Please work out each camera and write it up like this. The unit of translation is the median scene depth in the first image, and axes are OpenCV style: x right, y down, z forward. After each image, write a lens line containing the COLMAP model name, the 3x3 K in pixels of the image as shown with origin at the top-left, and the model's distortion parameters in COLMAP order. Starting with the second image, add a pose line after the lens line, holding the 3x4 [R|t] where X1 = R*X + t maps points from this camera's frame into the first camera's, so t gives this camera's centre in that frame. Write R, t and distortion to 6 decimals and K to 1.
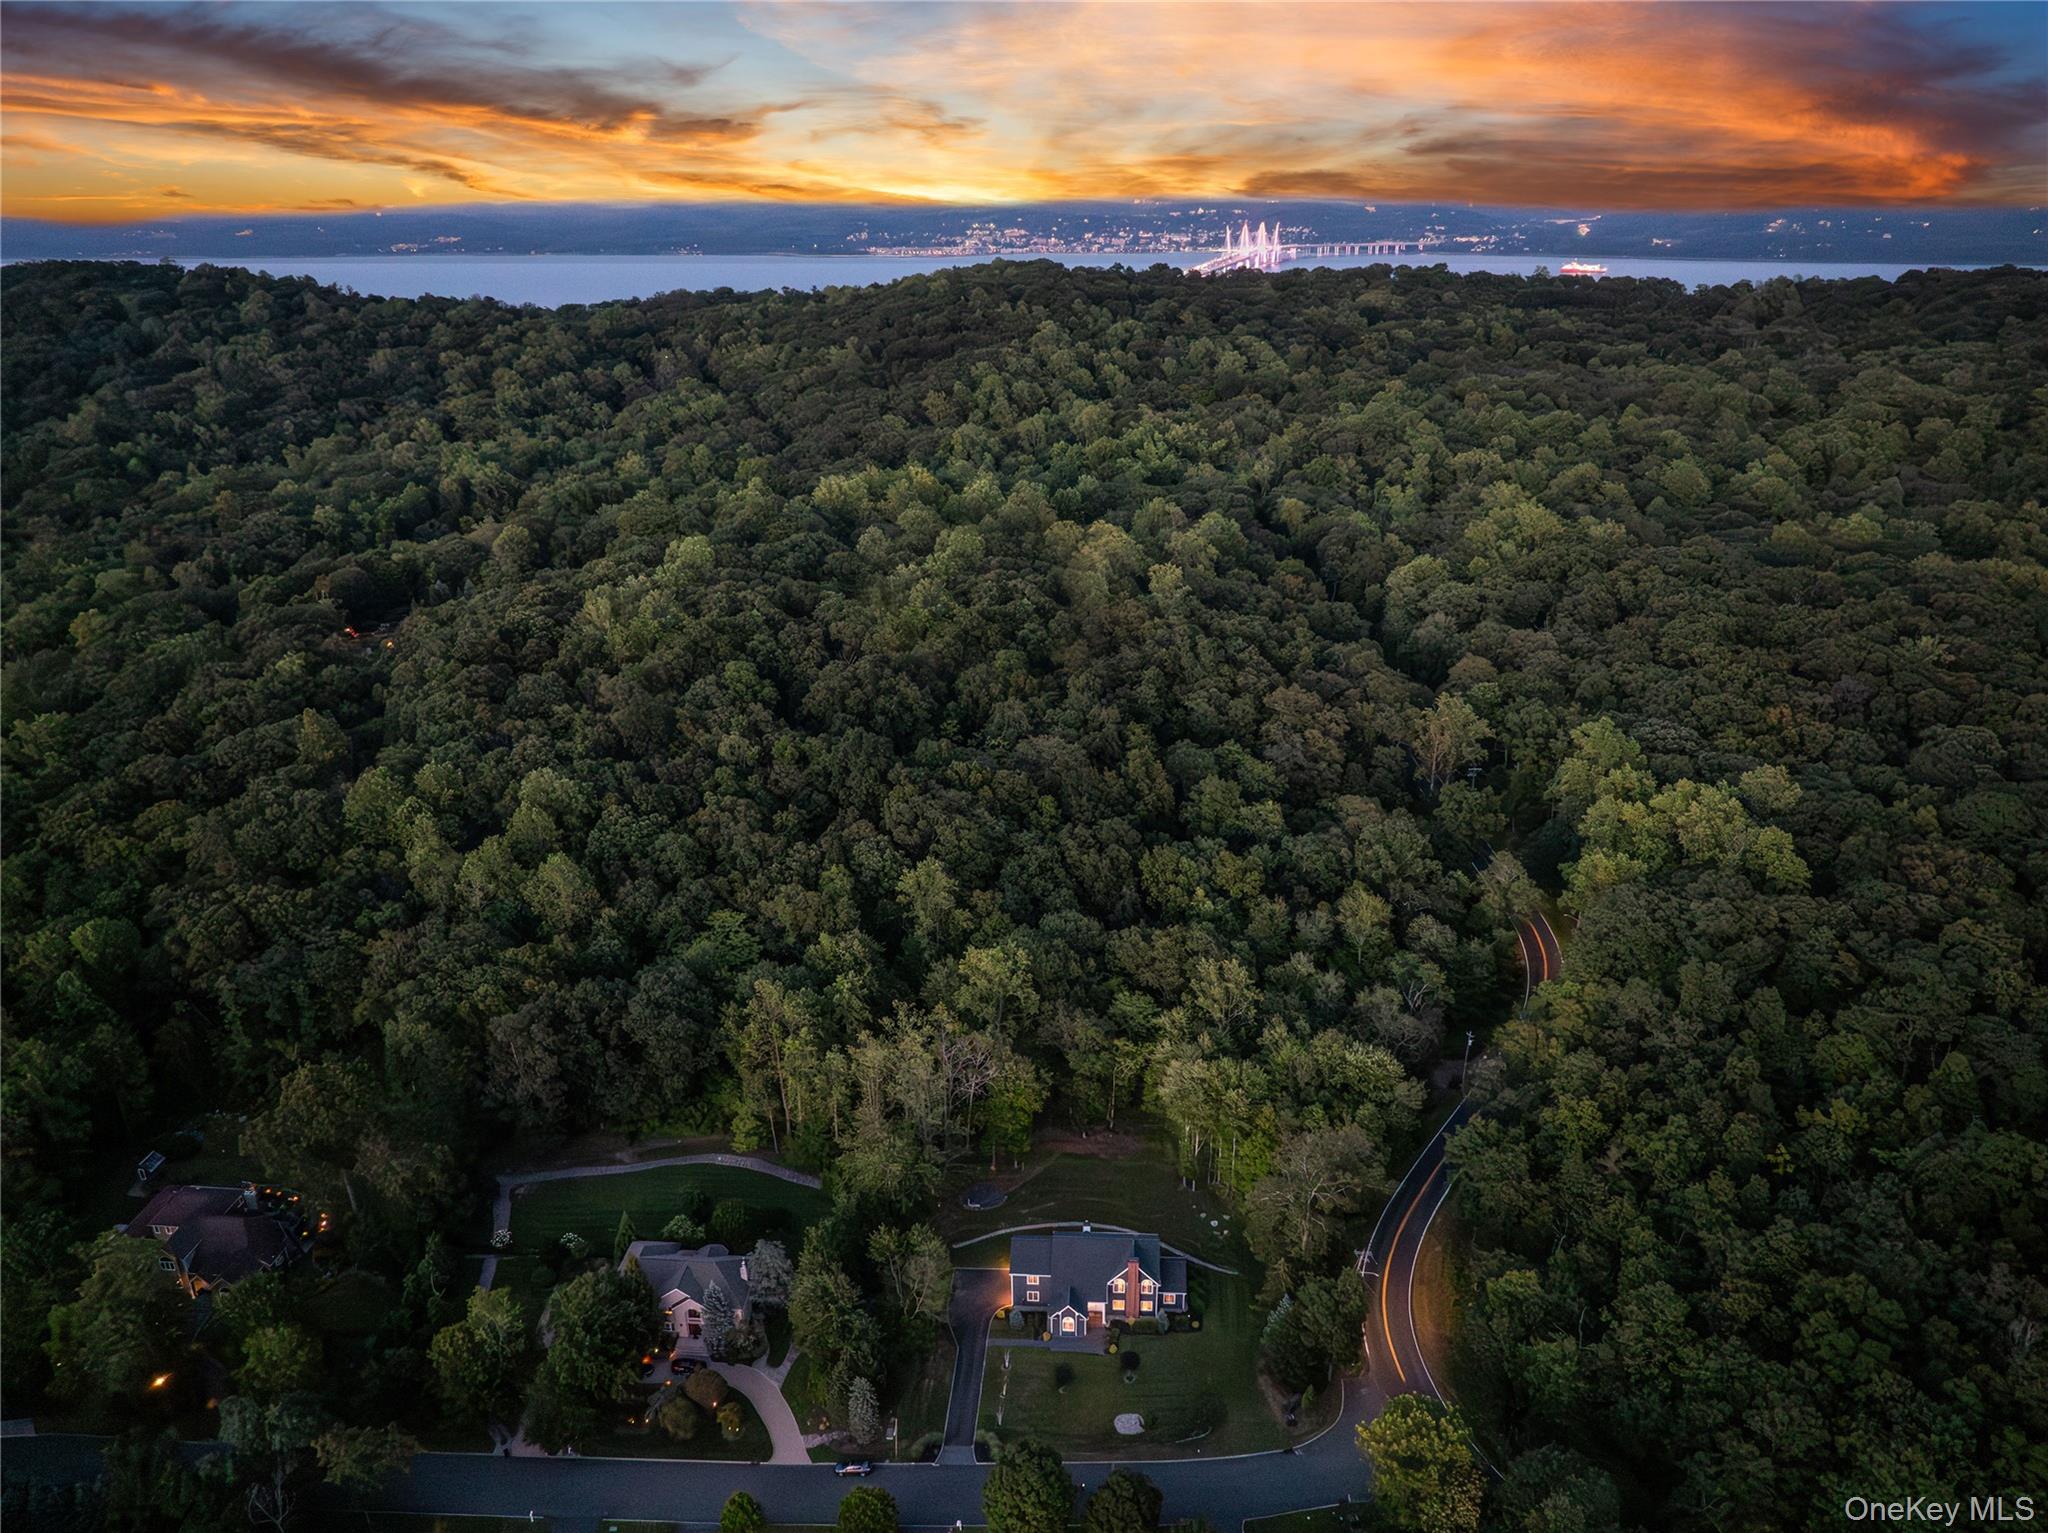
lens RADIAL K [[1443.0, 0, 1024.0], [0, 1443.0, 766.5], [0, 0, 1]] dist [-0.037766, -0.004930]
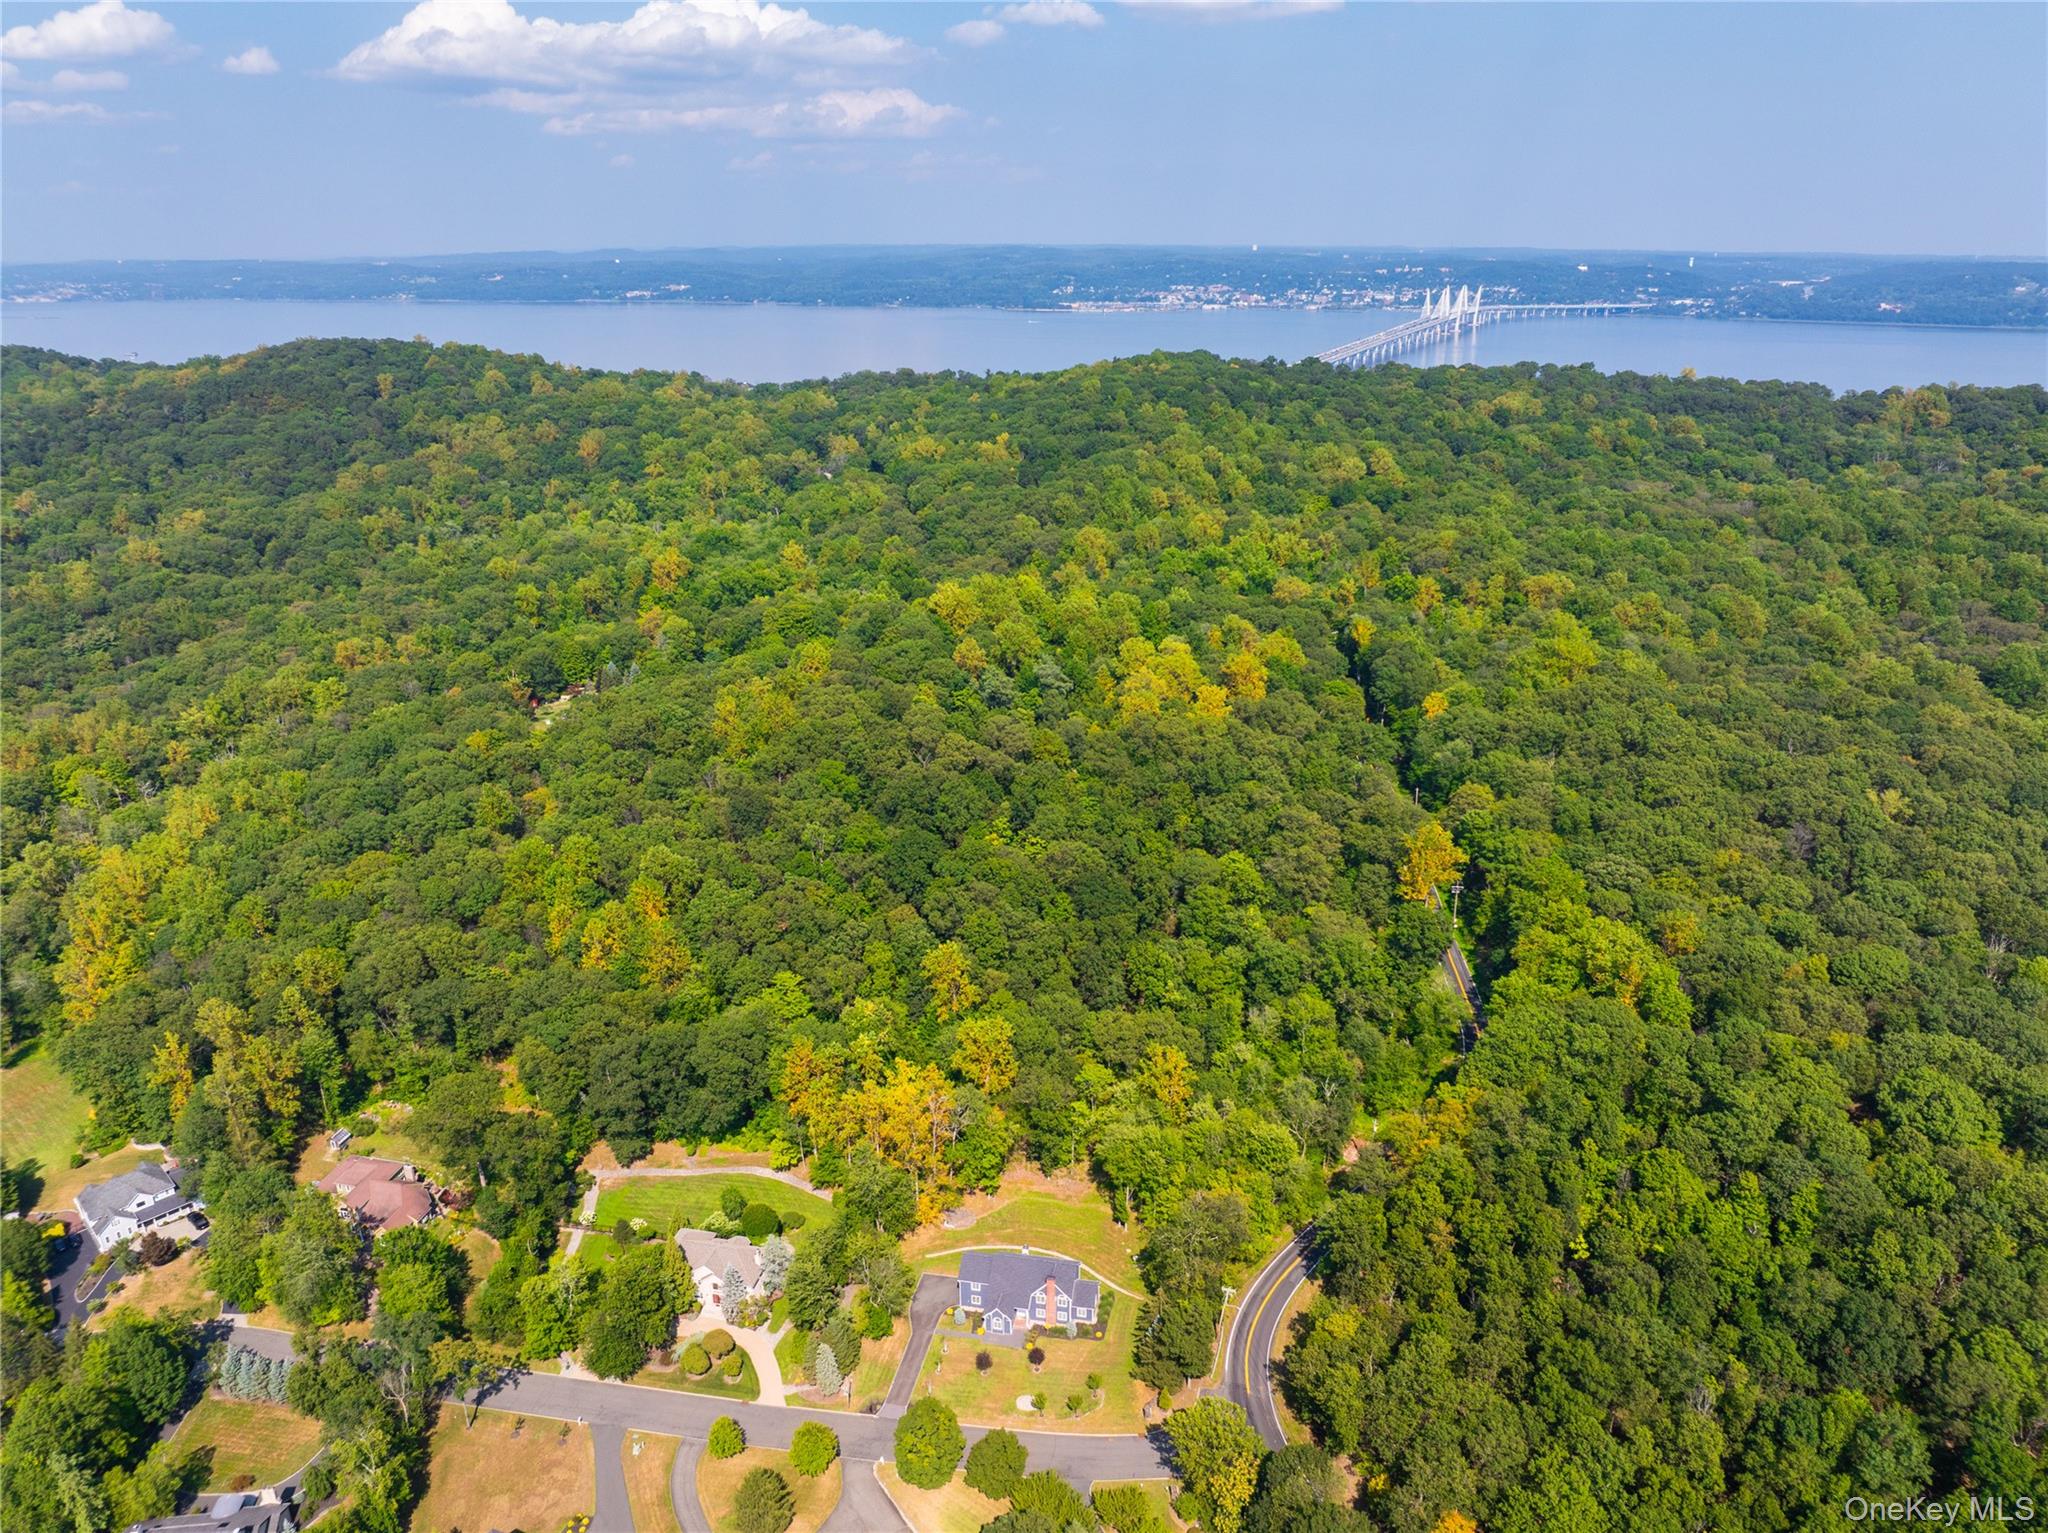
lens RADIAL K [[1427.4, 0, 1024.0], [0, 1427.4, 766.5], [0, 0, 1]] dist [-0.005028, -0.098996]
pose [[0.990475, 0.052824, -0.127159, 0.104629], [-0.056433, 0.998095, -0.024947, -0.042471], [0.125599, 0.031885, 0.991569, -0.150185]]
